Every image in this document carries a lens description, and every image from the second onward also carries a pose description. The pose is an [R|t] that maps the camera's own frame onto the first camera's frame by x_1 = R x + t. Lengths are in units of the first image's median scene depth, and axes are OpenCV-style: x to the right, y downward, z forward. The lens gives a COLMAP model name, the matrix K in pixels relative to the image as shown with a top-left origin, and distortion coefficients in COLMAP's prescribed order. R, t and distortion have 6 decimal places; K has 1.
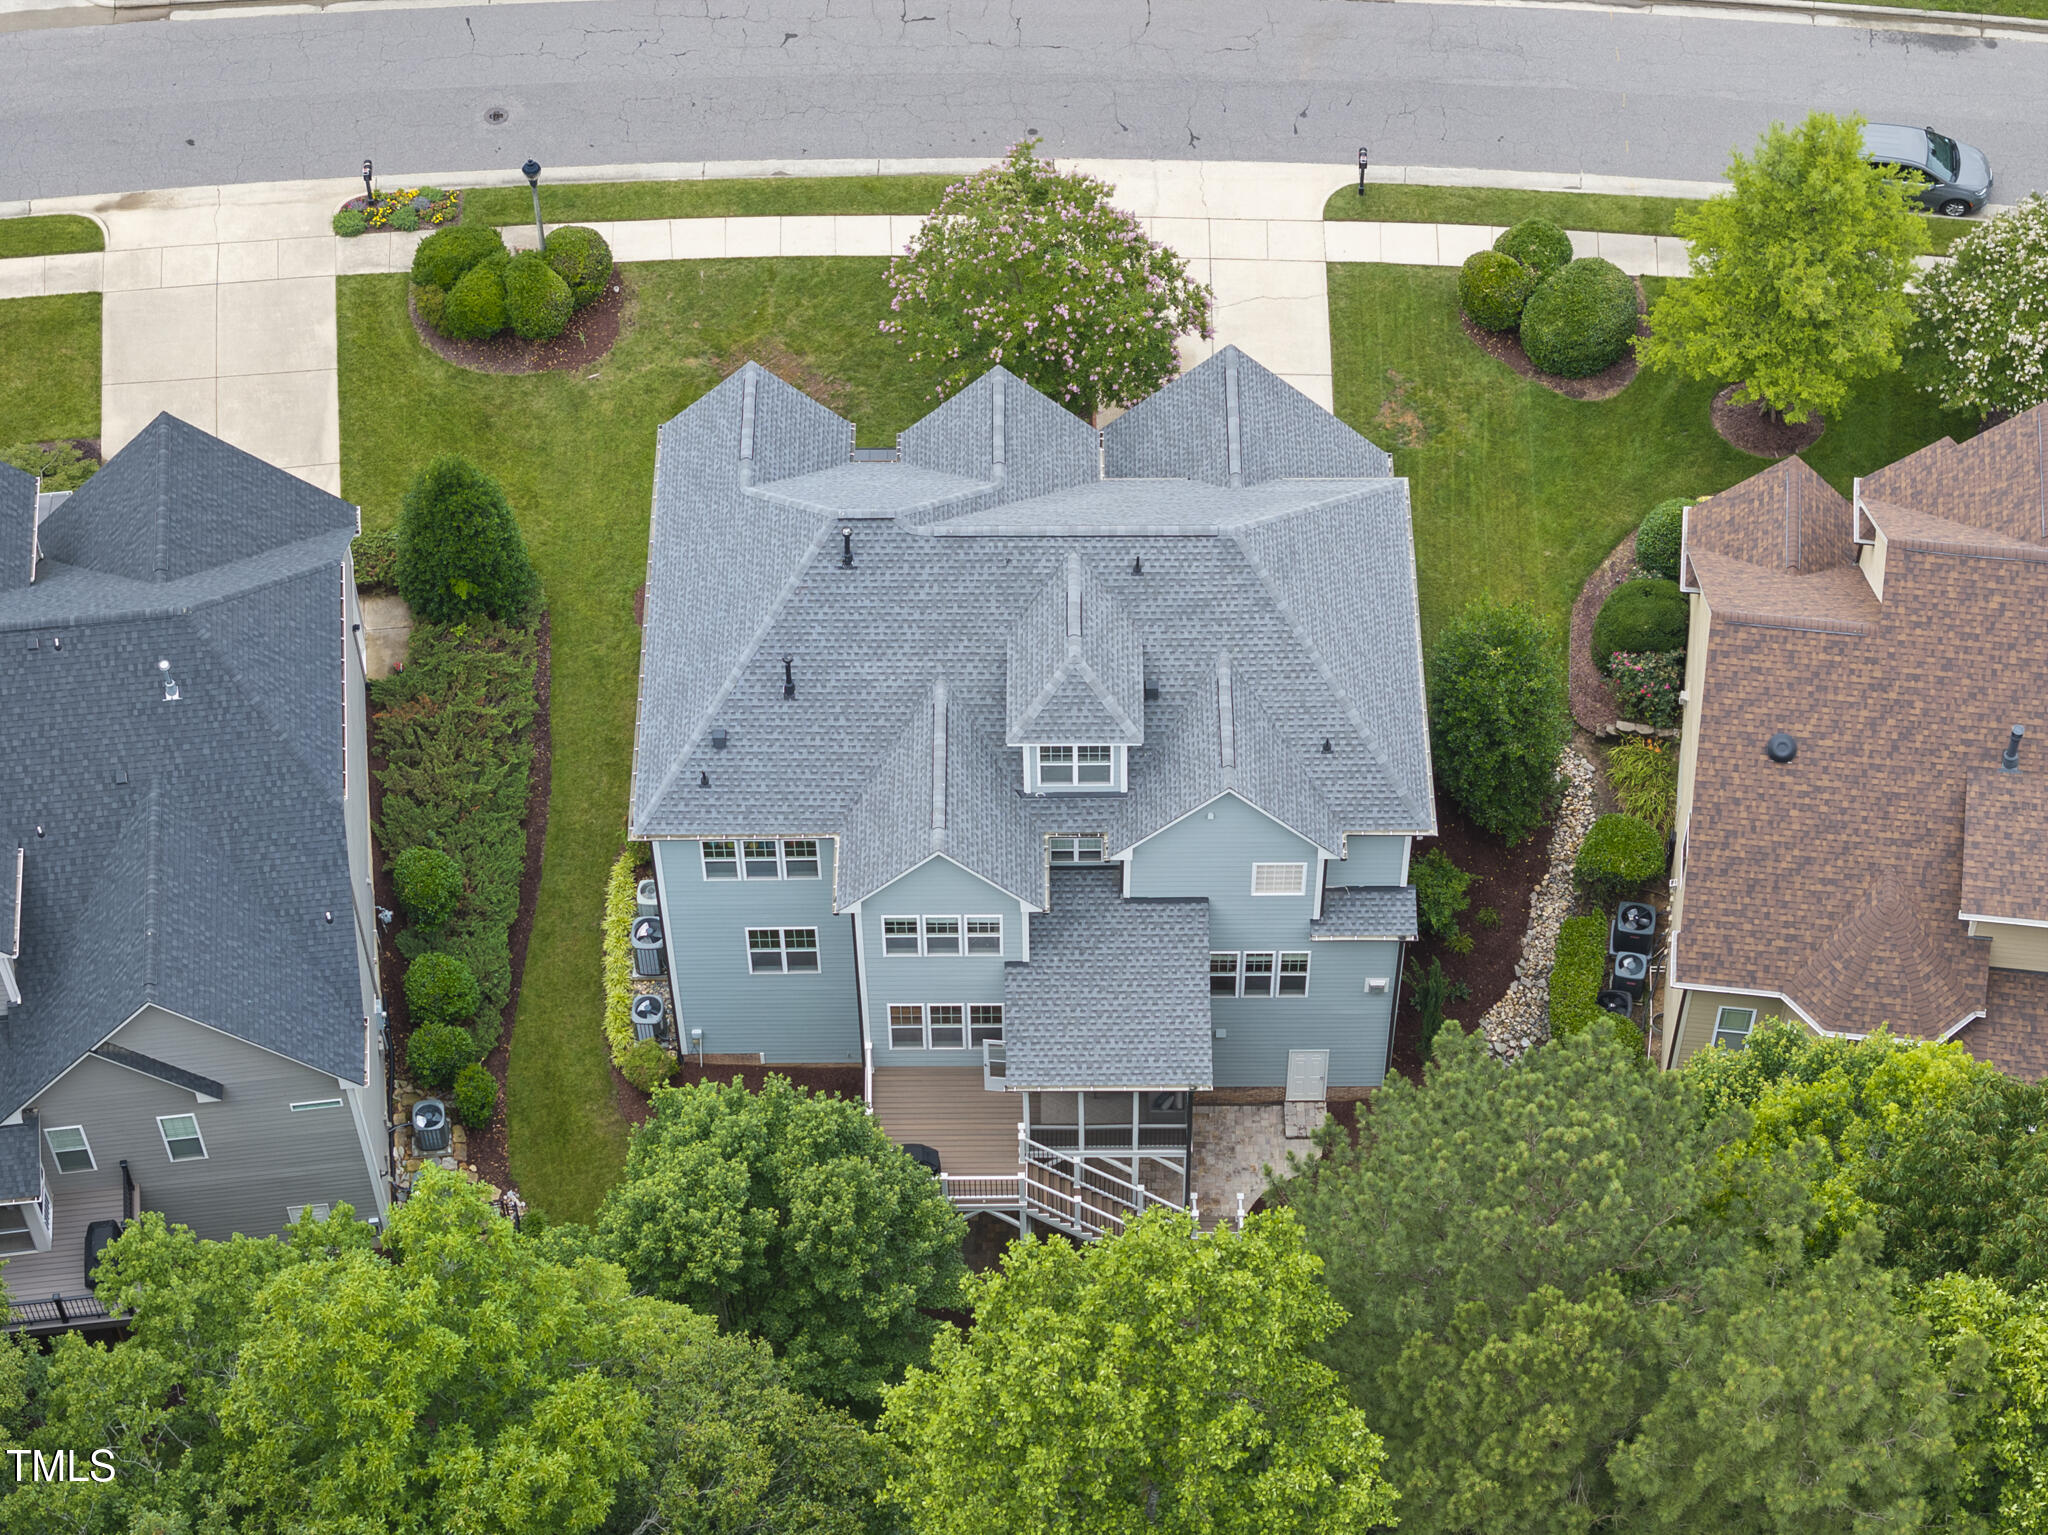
lens RADIAL K [[4129.2, 0, 1065.5], [0, 4129.2, 768.1], [0, 0, 1]] dist [0.017376, 0.680781]
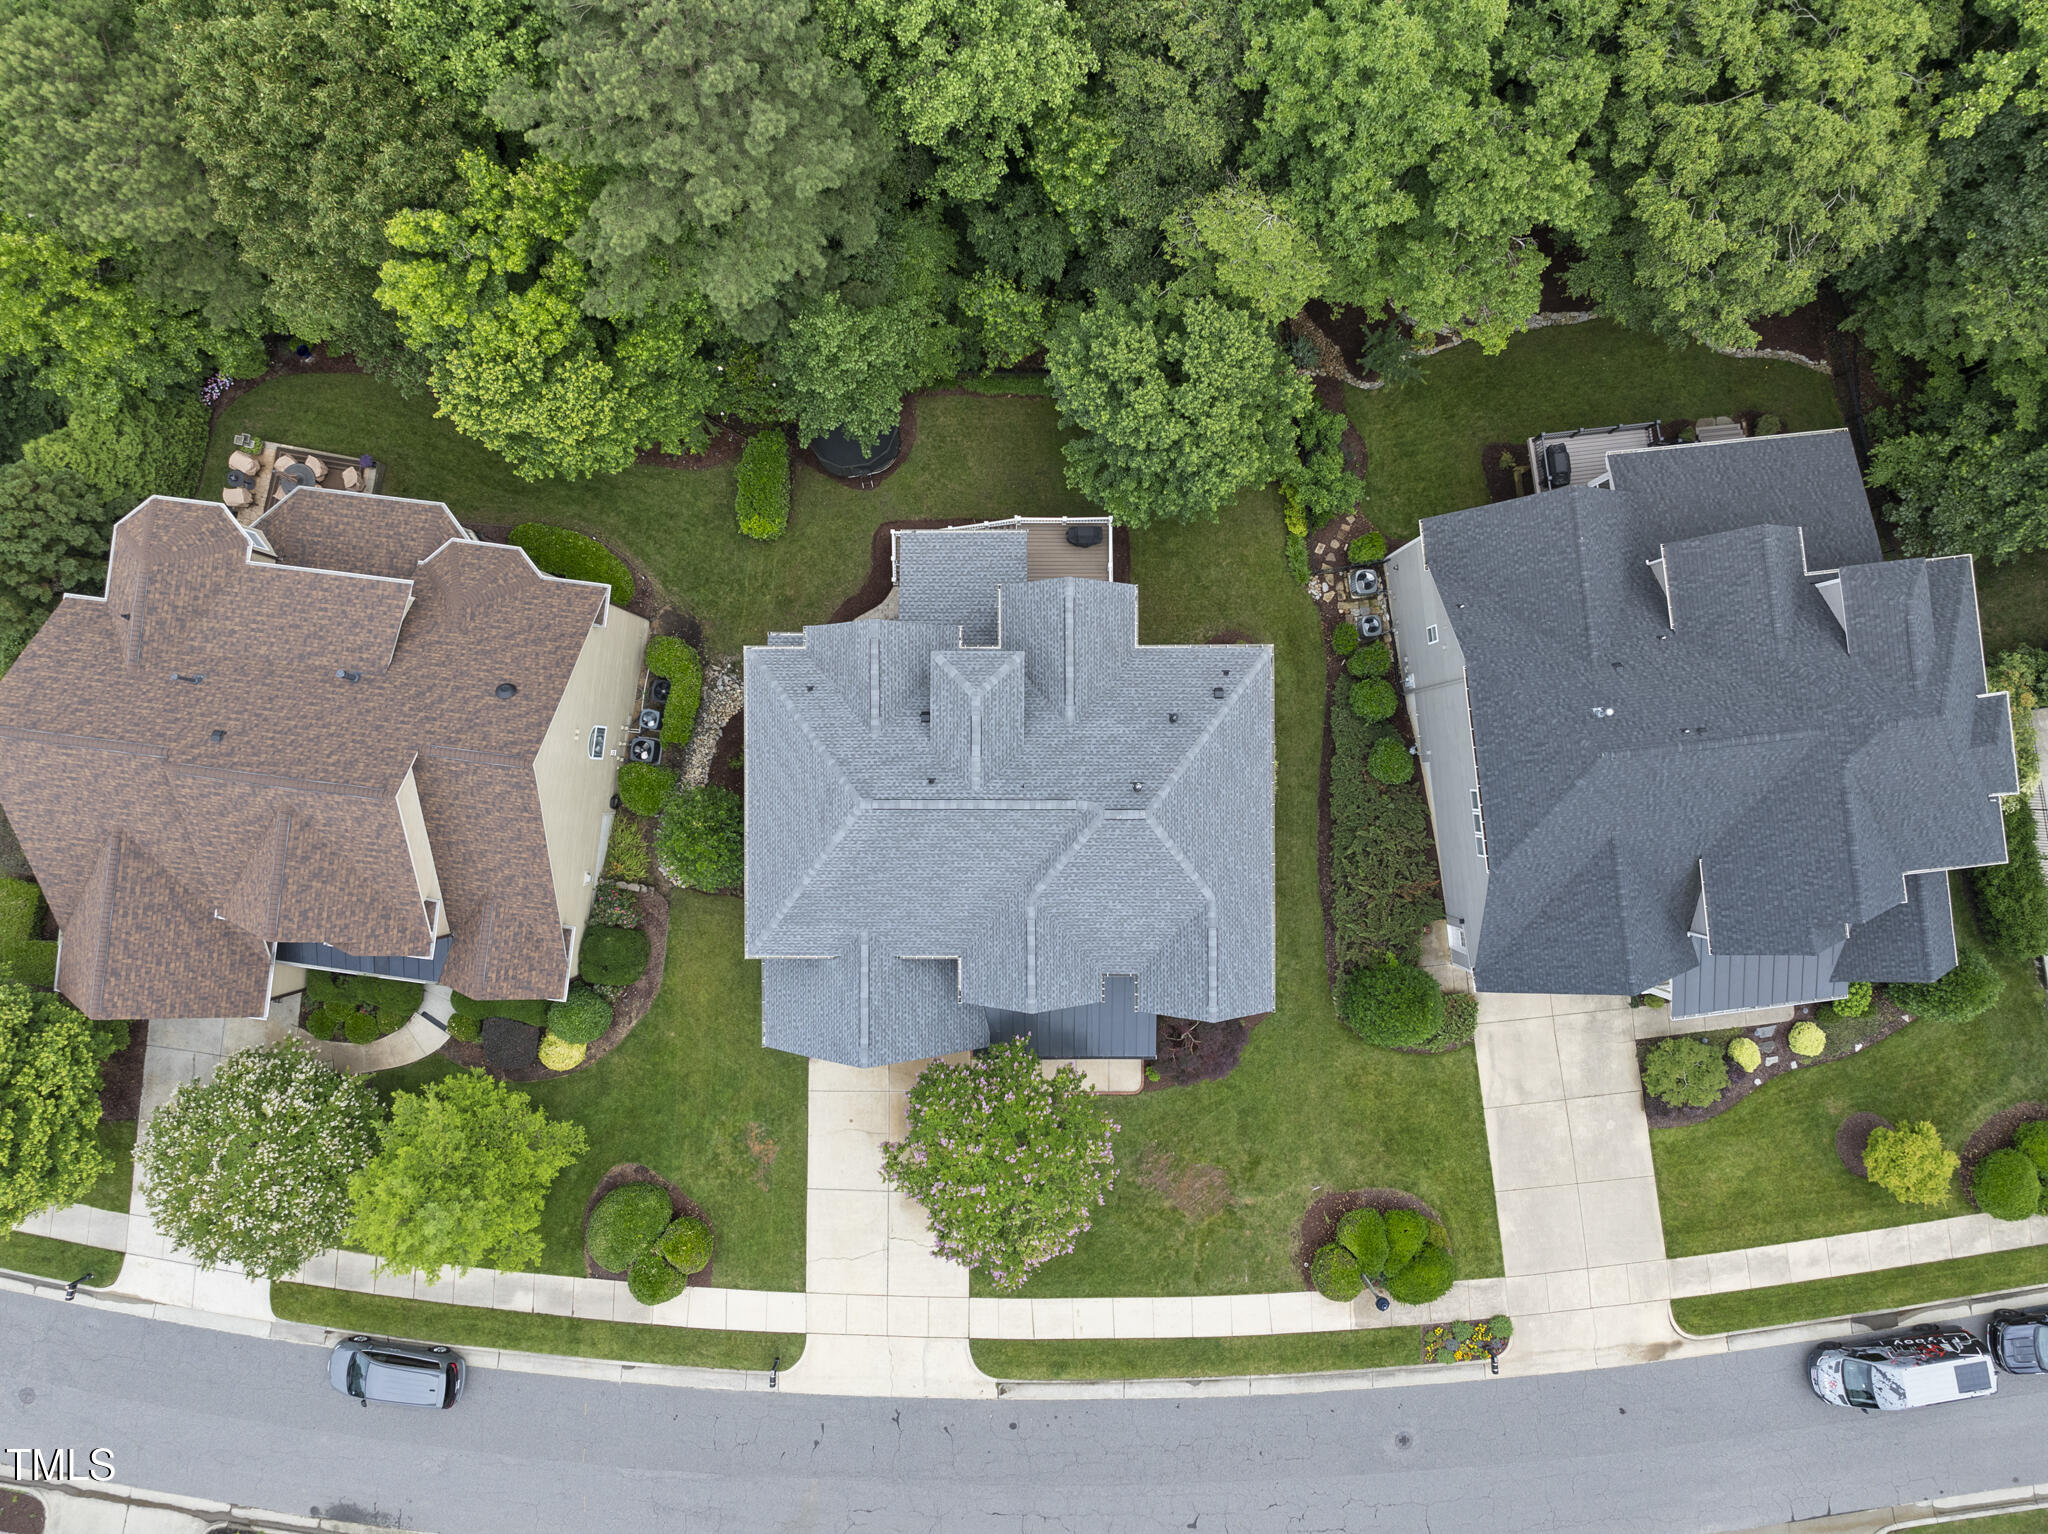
lens RADIAL K [[1458.9, 0, 1024.0], [0, 1458.9, 767.0], [0, 0, 1]] dist [-0.005796, -0.005926]
pose [[-0.999949, -0.005061, 0.008692, -0.015191], [0.009321, -0.791078, 0.611644, -0.286277], [0.003780, 0.611694, 0.791085, 0.496901]]
